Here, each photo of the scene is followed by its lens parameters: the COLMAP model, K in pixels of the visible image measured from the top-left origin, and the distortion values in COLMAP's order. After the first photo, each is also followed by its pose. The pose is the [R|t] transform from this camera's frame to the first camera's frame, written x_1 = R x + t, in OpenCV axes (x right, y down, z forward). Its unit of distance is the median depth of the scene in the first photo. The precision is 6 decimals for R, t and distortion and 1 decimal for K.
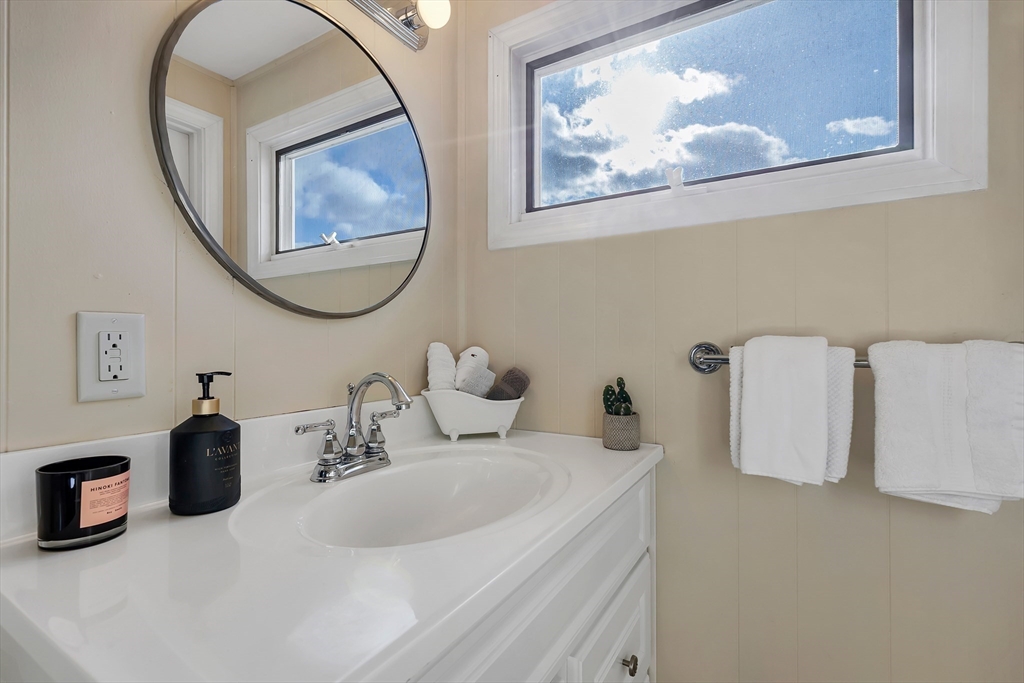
lens RADIAL K [[468.4, 0, 512.7], [0, 468.4, 339.5], [0, 0, 1]] dist [-0.000470, -0.000449]
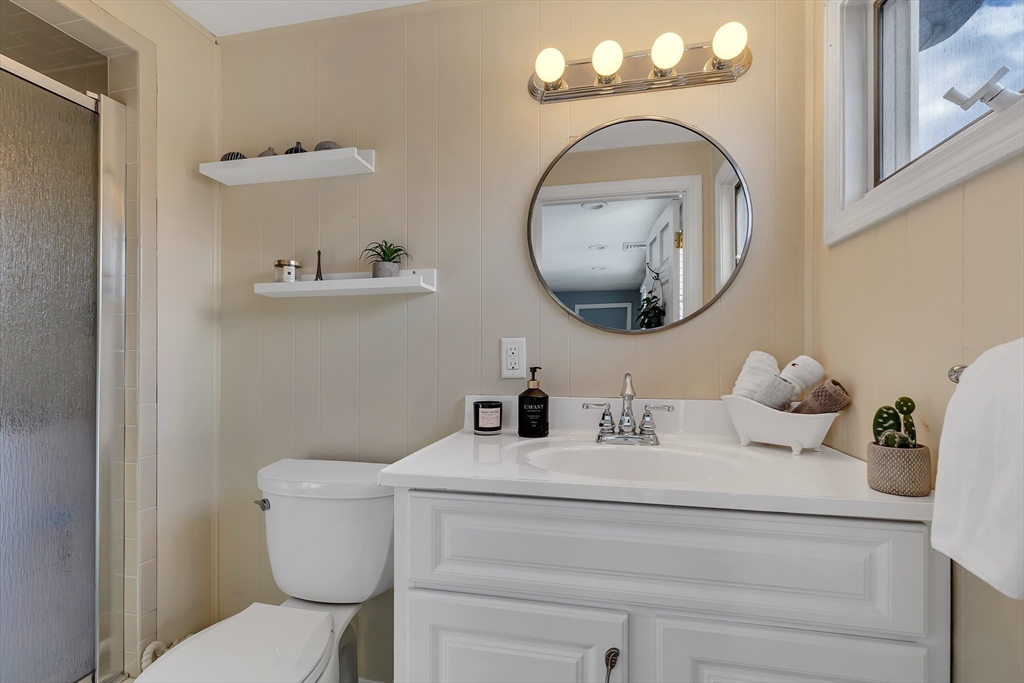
lens RADIAL K [[468.4, 0, 512.9], [0, 468.4, 350.9], [0, 0, 1]] dist [-0.000470, -0.000449]
pose [[0.311976, -0.007396, -0.950061, 0.998764], [0.007373, 0.999958, -0.005363, 0.011251], [0.950061, -0.005332, 0.312018, 0.263253]]
